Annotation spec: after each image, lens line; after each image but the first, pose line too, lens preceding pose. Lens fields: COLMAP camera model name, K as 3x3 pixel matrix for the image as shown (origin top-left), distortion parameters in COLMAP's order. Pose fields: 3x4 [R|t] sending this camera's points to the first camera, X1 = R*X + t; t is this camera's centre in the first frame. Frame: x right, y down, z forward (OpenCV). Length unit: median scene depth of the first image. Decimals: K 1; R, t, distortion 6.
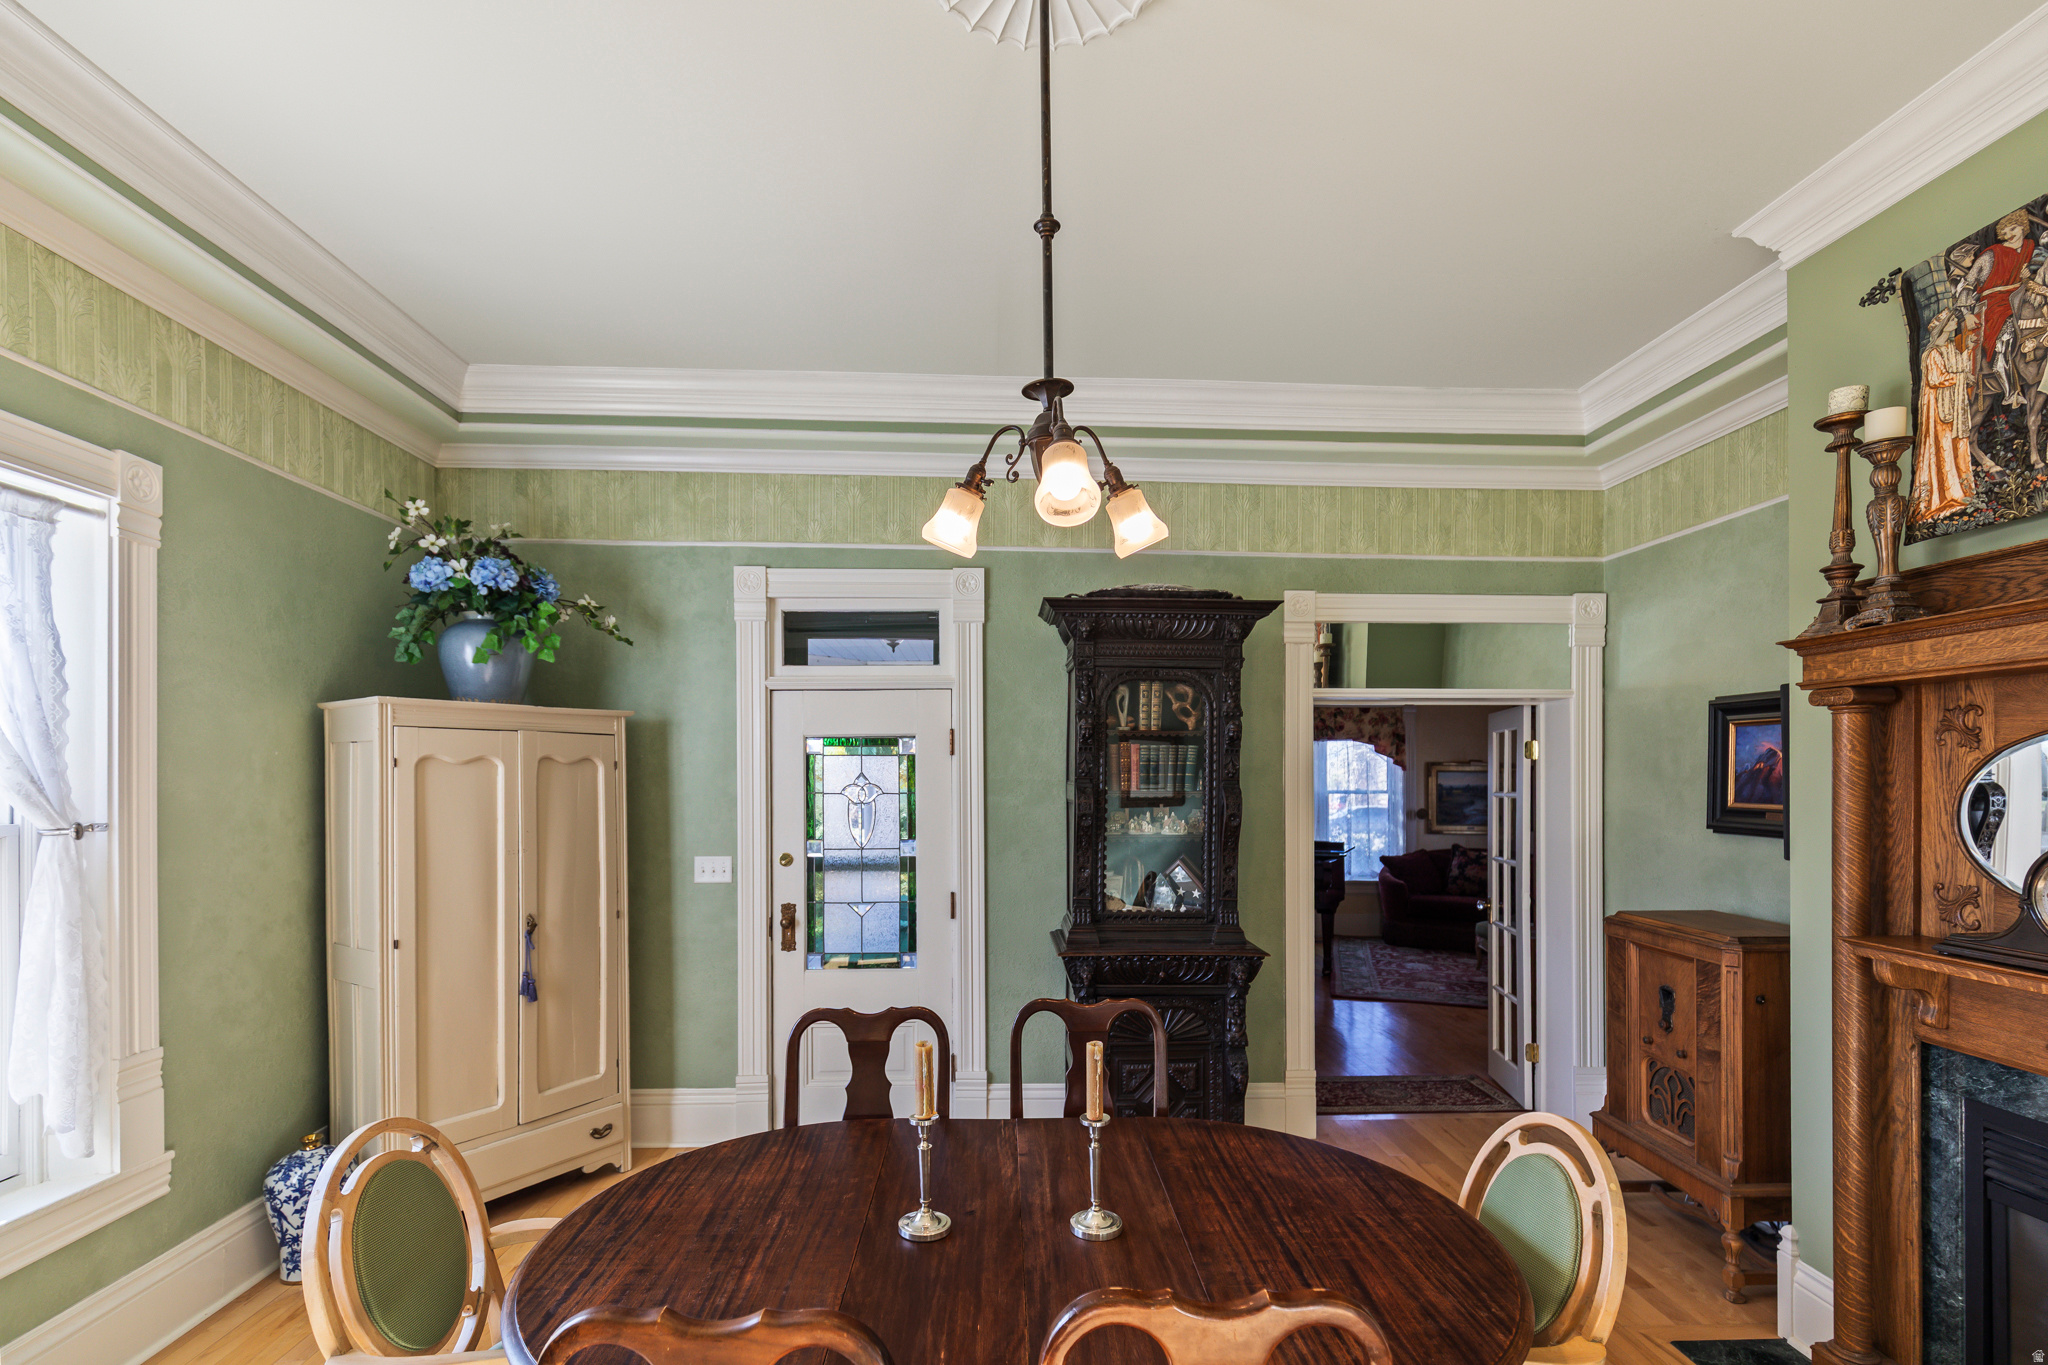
lens RADIAL K [[923.2, 0, 1020.2], [0, 923.2, 776.3], [0, 0, 1]] dist [0.008425, -0.000599]
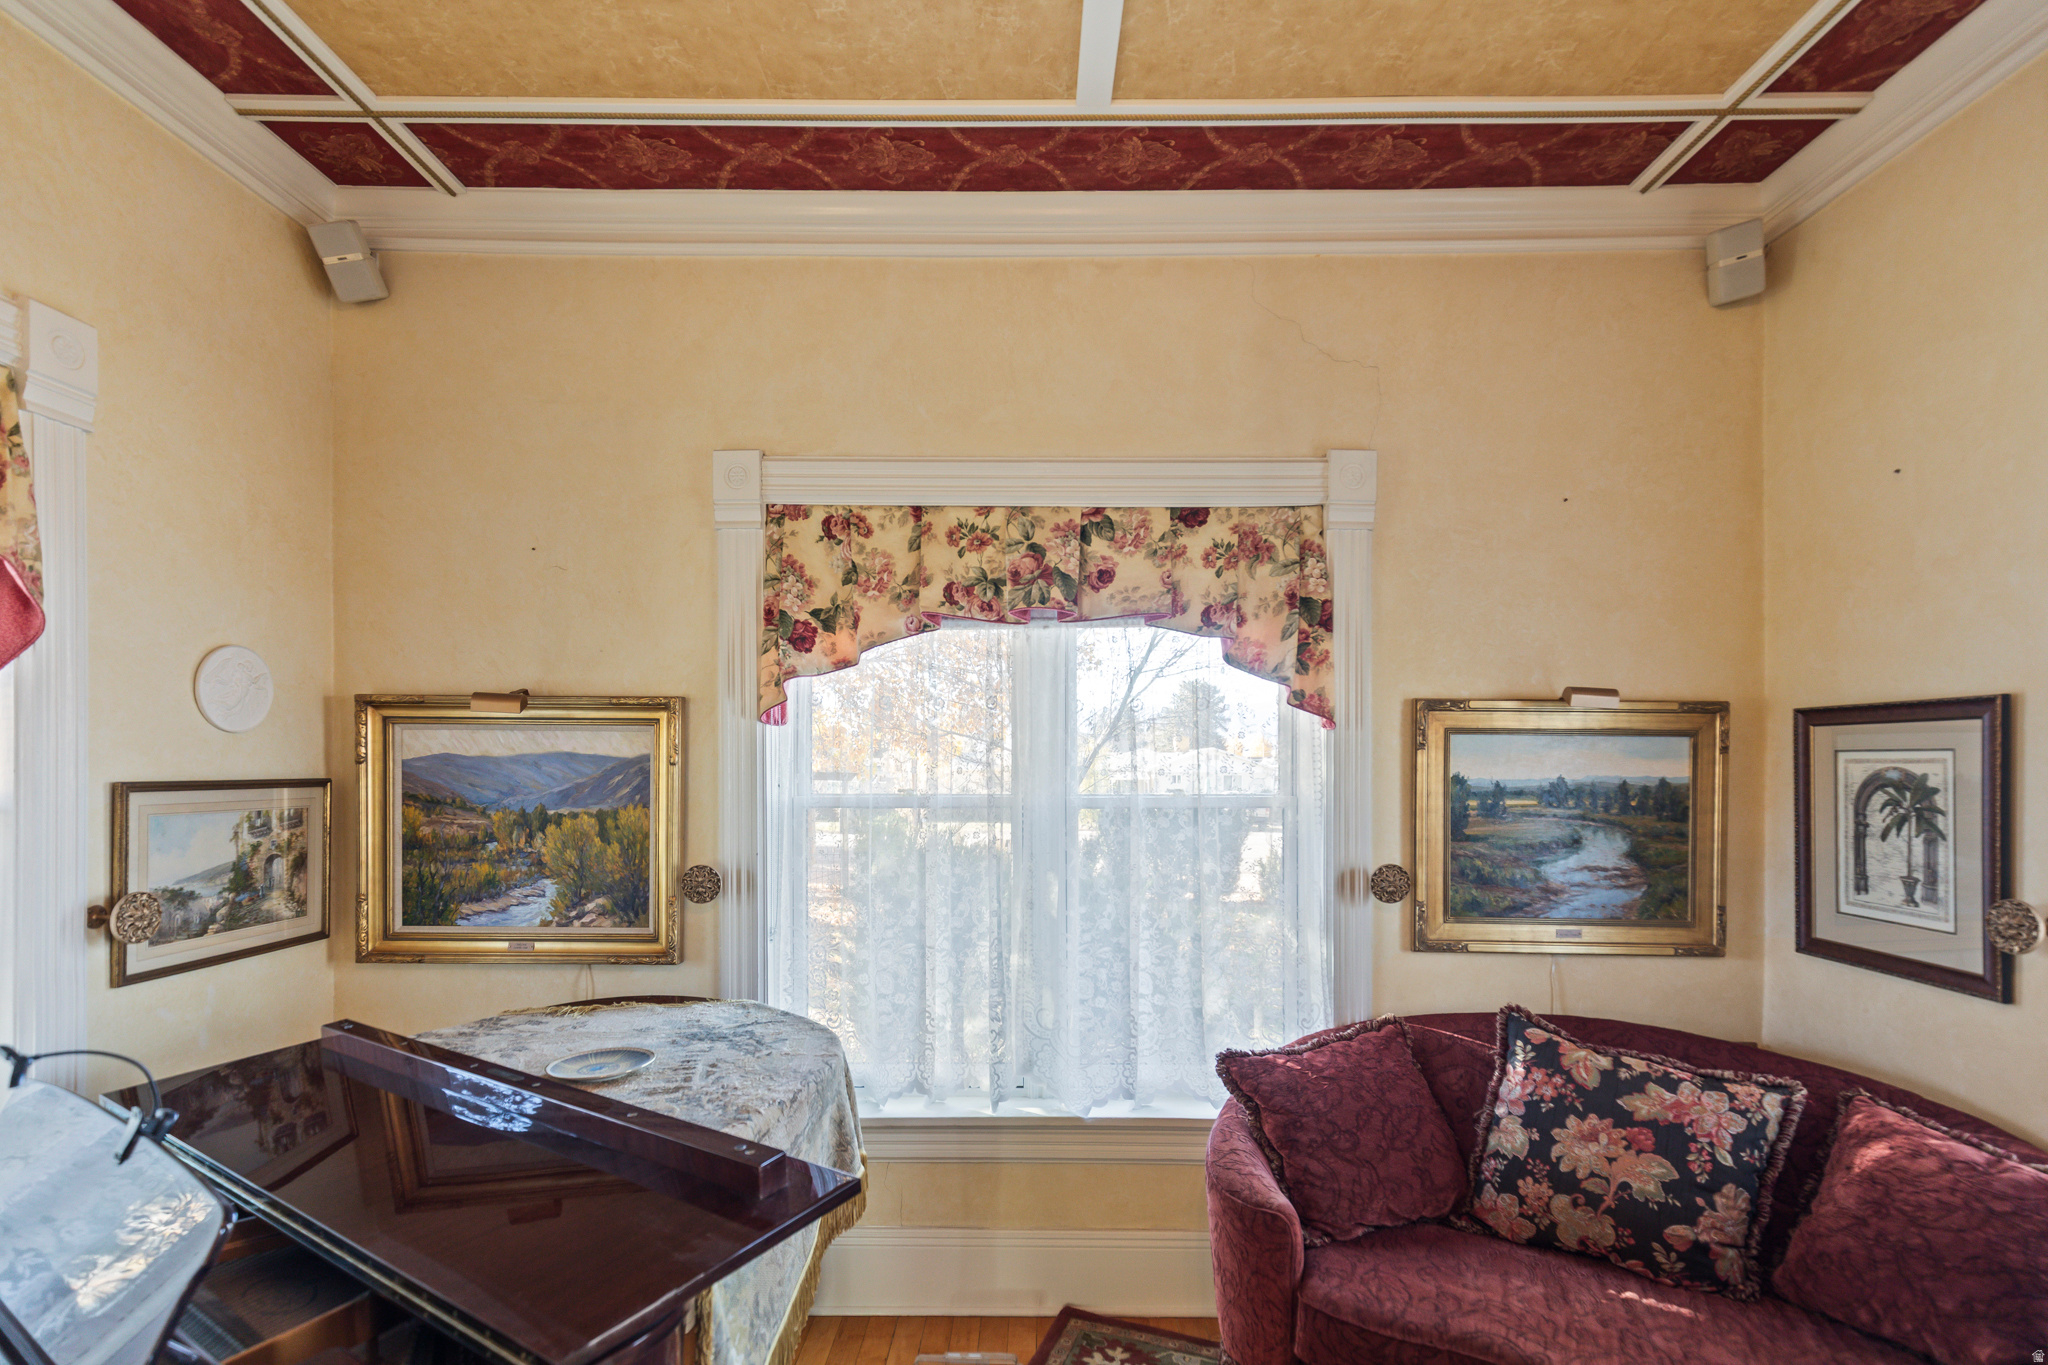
lens RADIAL K [[923.2, 0, 1029.6], [0, 923.2, 691.9], [0, 0, 1]] dist [0.008425, -0.000599]
pose [[0.999169, 0.000137, -0.040771, 0.815150], [-0.000002, 0.999995, 0.003311, -0.044540], [0.040771, -0.003308, 0.999163, 1.735058]]
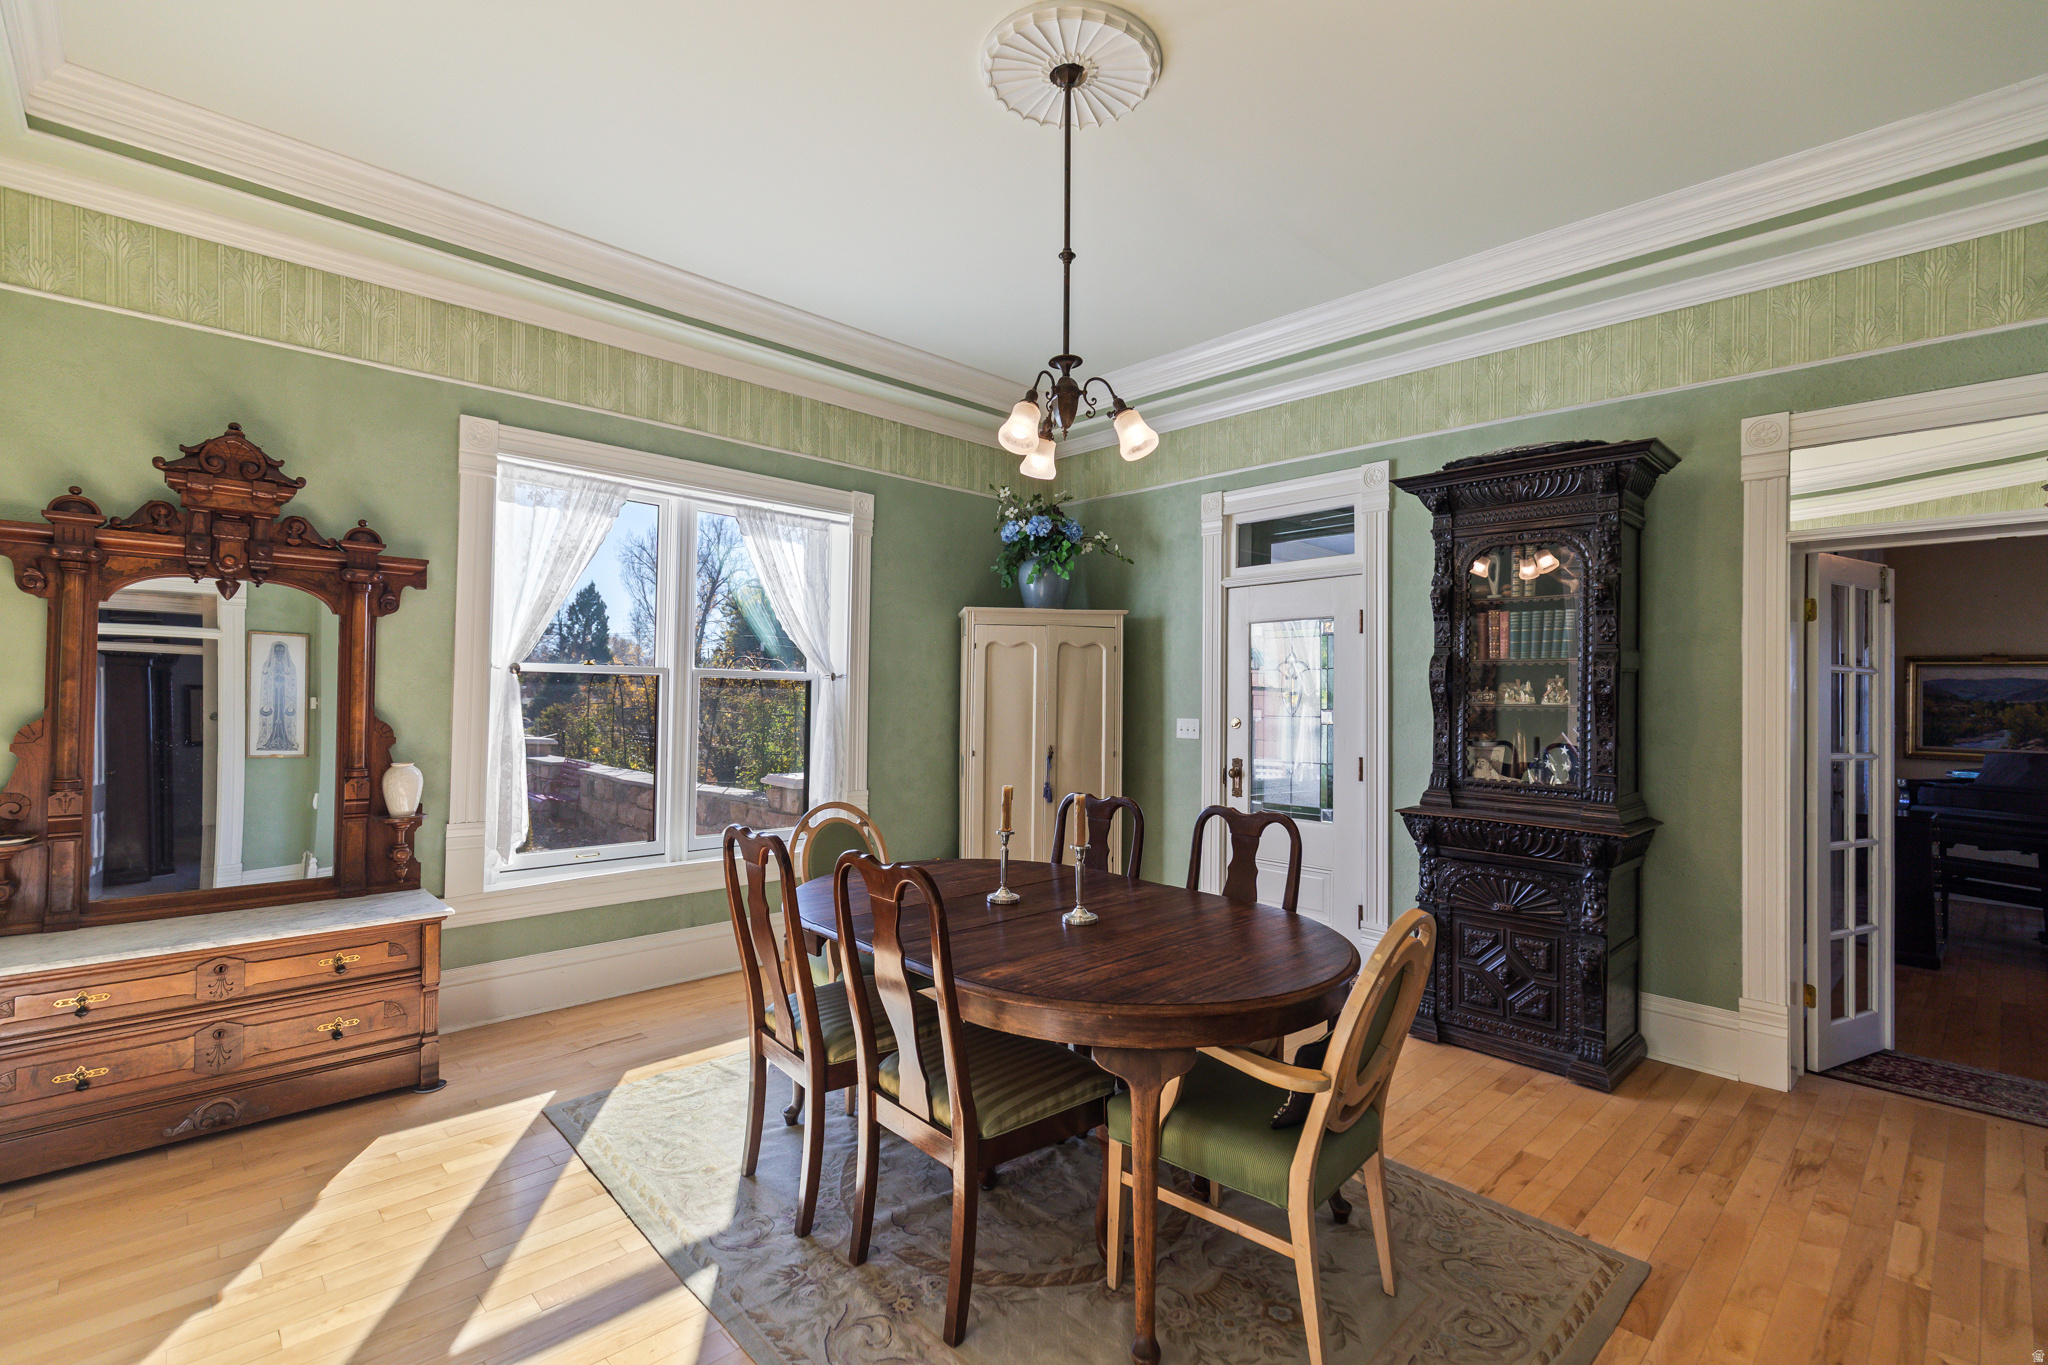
lens RADIAL K [[923.2, 0, 1078.2], [0, 923.2, 680.9], [0, 0, 1]] dist [0.008425, -0.000599]
pose [[0.680331, -0.007747, -0.732864, 0.523228], [-0.011291, 0.999715, -0.021049, 0.063140], [0.732818, 0.022595, 0.680049, -0.002004]]
